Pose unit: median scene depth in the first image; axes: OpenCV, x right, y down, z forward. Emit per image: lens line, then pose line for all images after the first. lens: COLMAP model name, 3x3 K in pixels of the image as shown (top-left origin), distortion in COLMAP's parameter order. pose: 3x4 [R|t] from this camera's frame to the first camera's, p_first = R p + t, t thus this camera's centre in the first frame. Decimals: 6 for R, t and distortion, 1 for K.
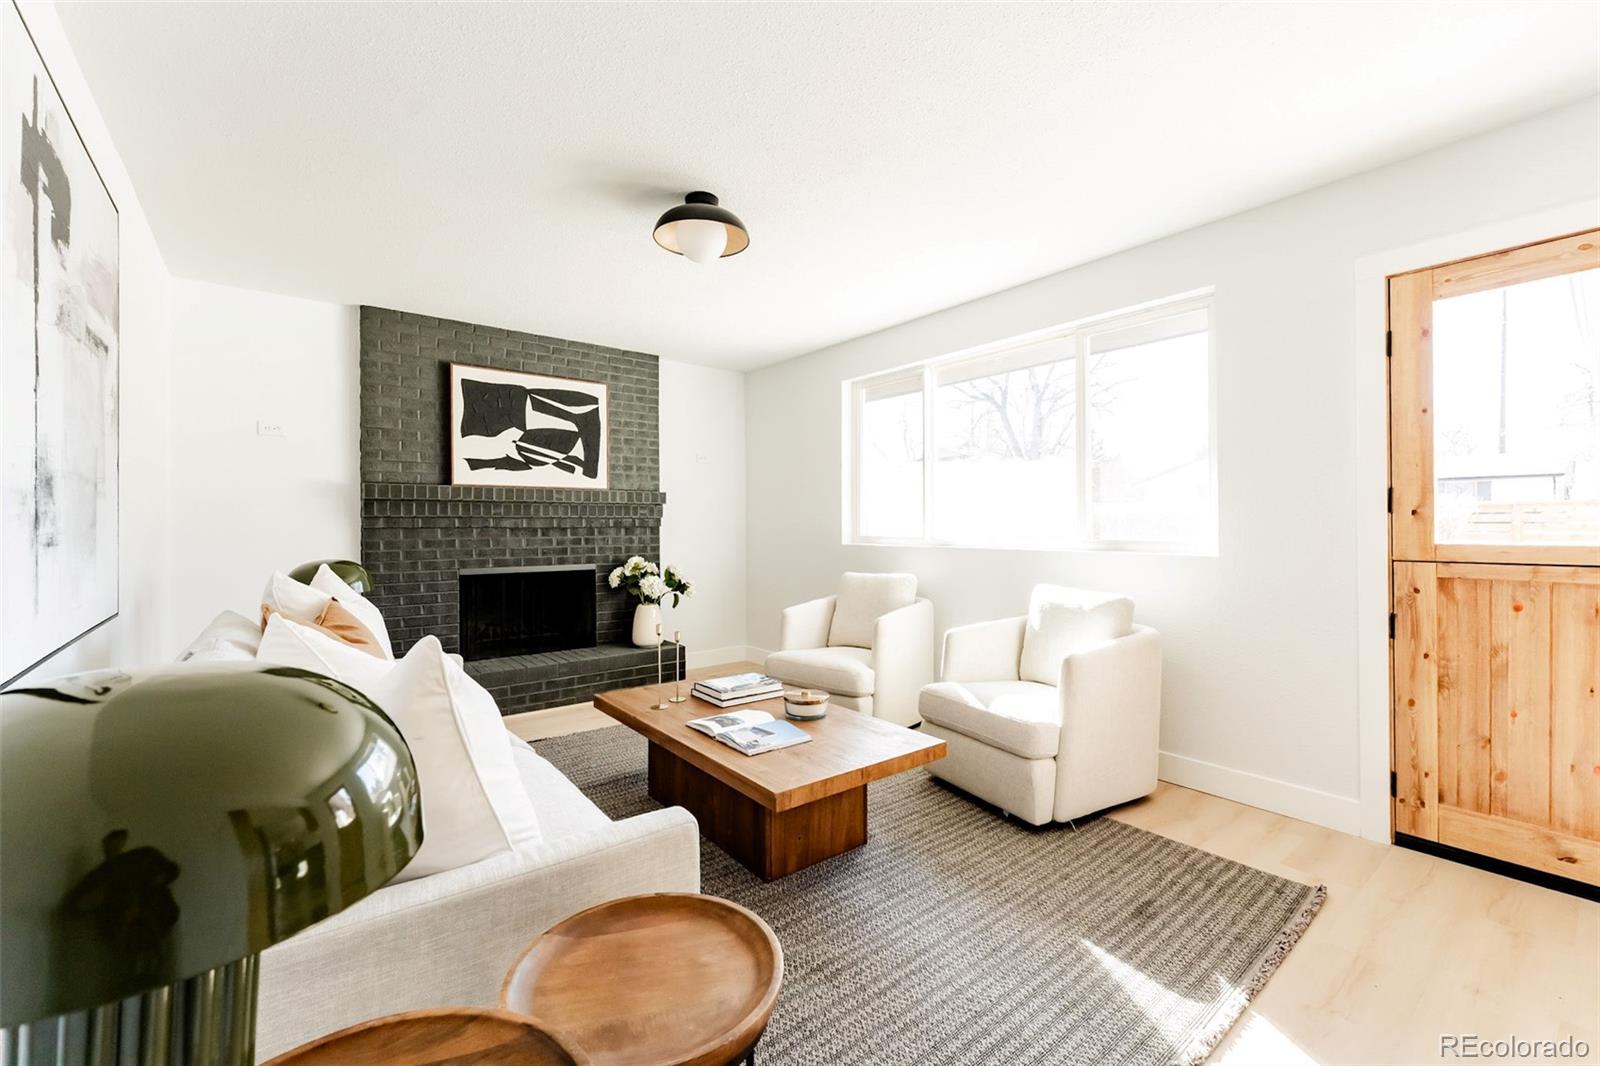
lens RADIAL K [[682.2, 0, 805.1], [0, 682.2, 534.1], [0, 0, 1]] dist [-0.000289, -0.000276]
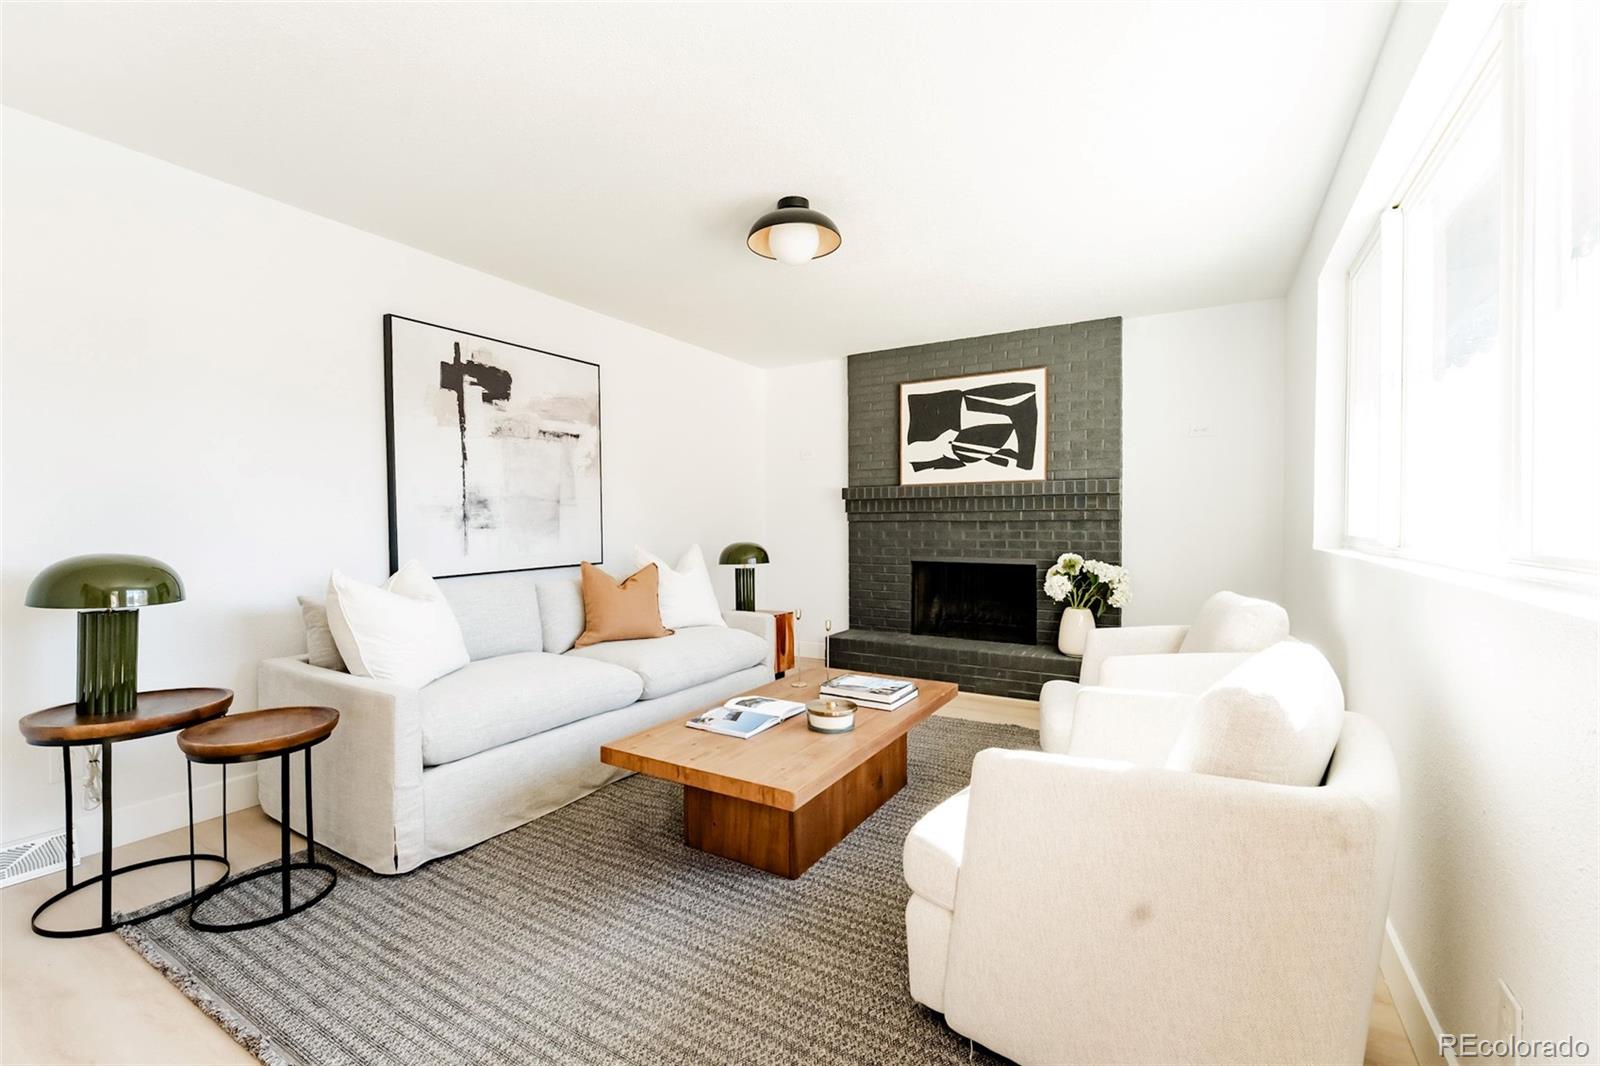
lens RADIAL K [[652.0, 0, 768.0], [0, 652.0, 539.0], [0, 0, 1]] dist [0.000960, -0.000079]
pose [[0.346082, 0.026538, -0.937829, 0.443092], [-0.009711, 0.999648, 0.024703, -0.003325], [0.938154, 0.000558, 0.346218, 0.352073]]
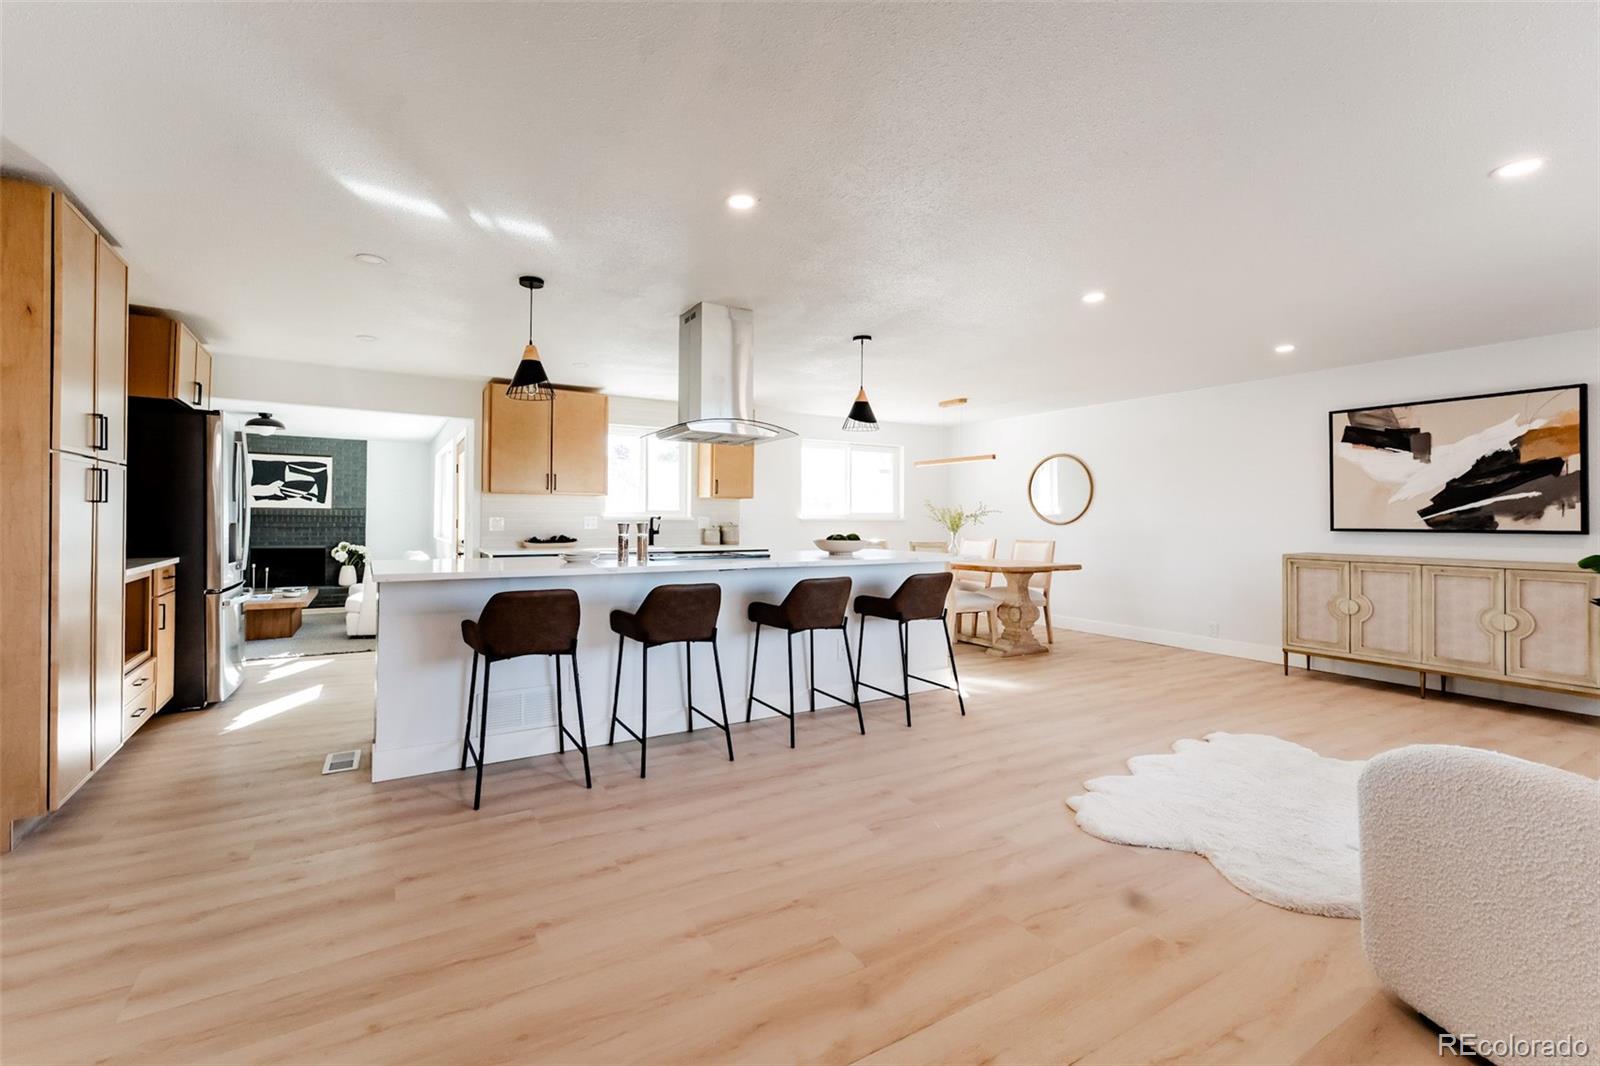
lens RADIAL K [[662.8, 0, 738.1], [0, 662.8, 515.1], [0, 0, 1]] dist [0.001655, -0.000342]
pose [[0.990050, 0.011854, -0.140213, 1.251341], [-0.014789, 0.999692, -0.019909, -0.026173], [0.139934, 0.021785, 0.989921, -0.827376]]
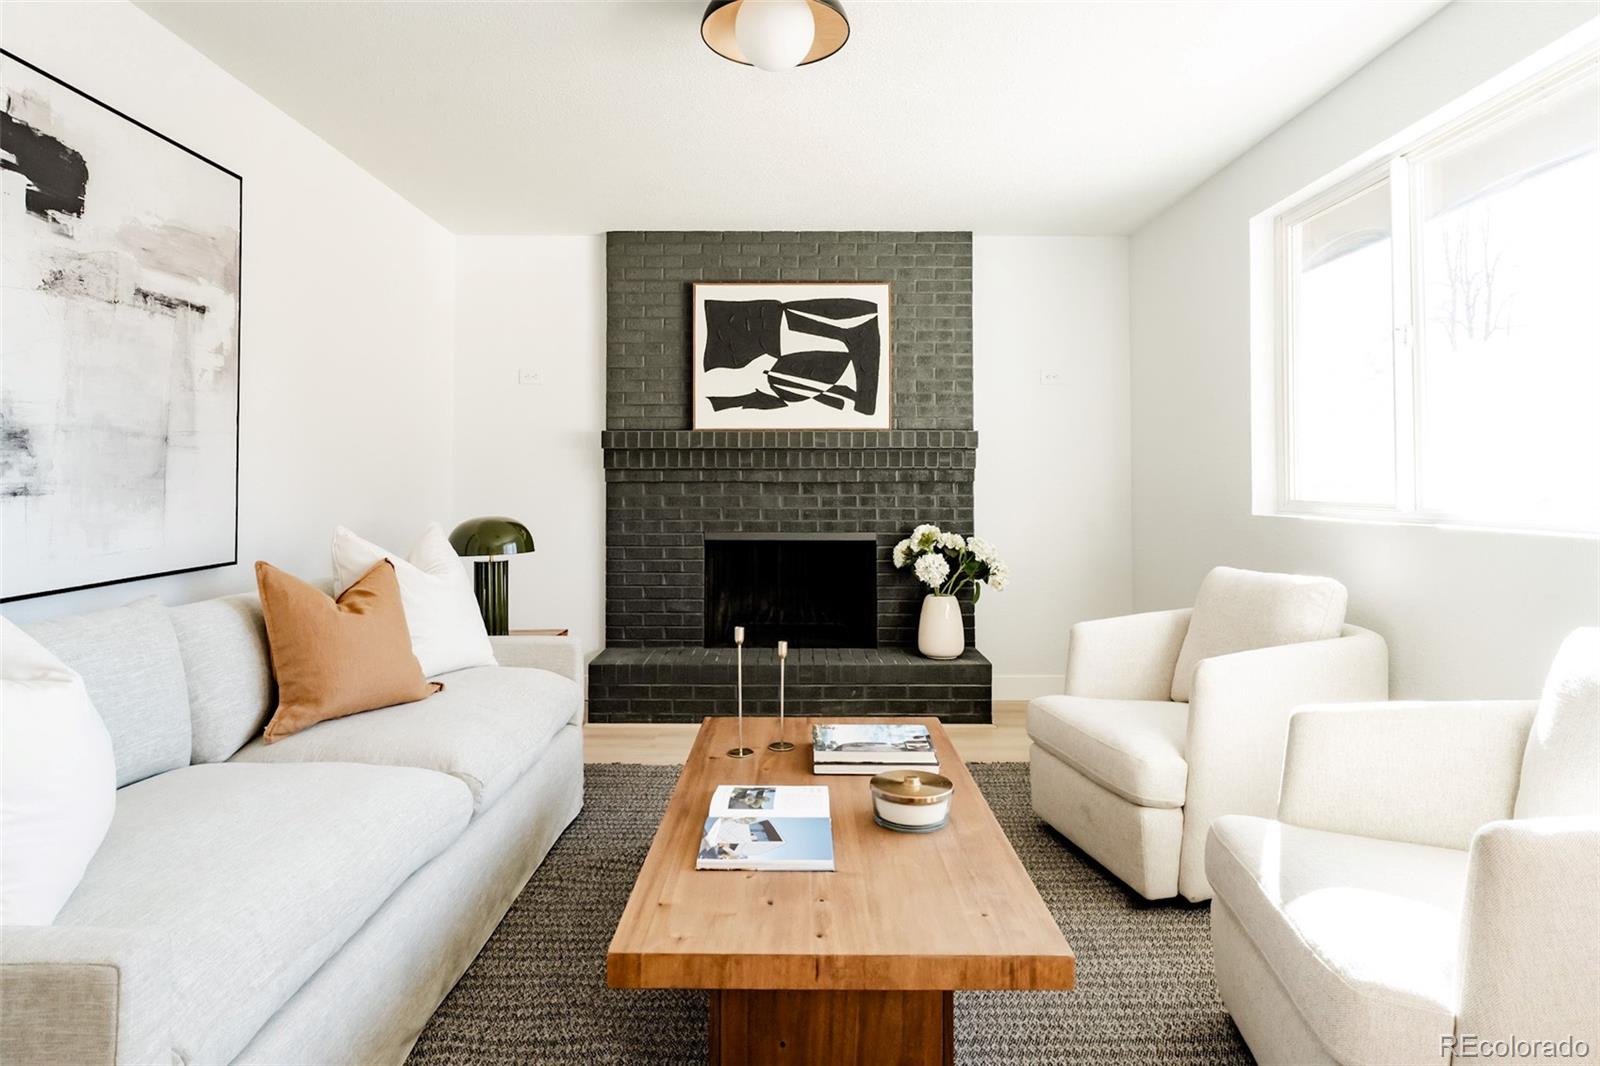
lens RADIAL K [[896.7, 0, 761.8], [0, 896.7, 464.2], [0, 0, 1]] dist [0.000276, -0.000666]
pose [[0.775022, -0.009001, -0.631870, 0.211102], [-0.010975, 0.999556, -0.027700, -0.001471], [0.631838, 0.028403, 0.774580, 0.198157]]
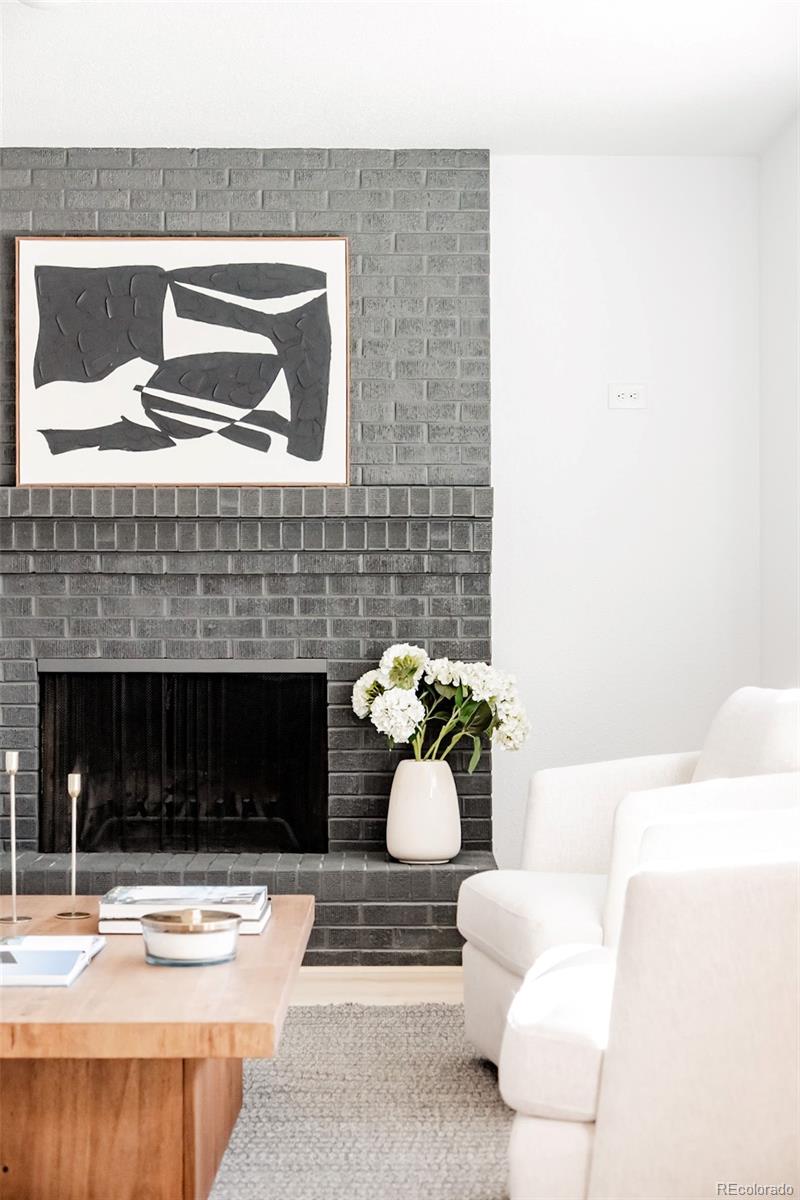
lens RADIAL K [[2063.0, 0, 310.9], [0, 2063.0, 624.1], [0, 0, 1]] dist [-0.010418, -0.028840]
pose [[0.778250, 0.008953, -0.627890, 0.528091], [-0.010440, 0.999945, 0.001317, 0.021003], [0.627867, 0.005530, 0.778301, -0.014854]]
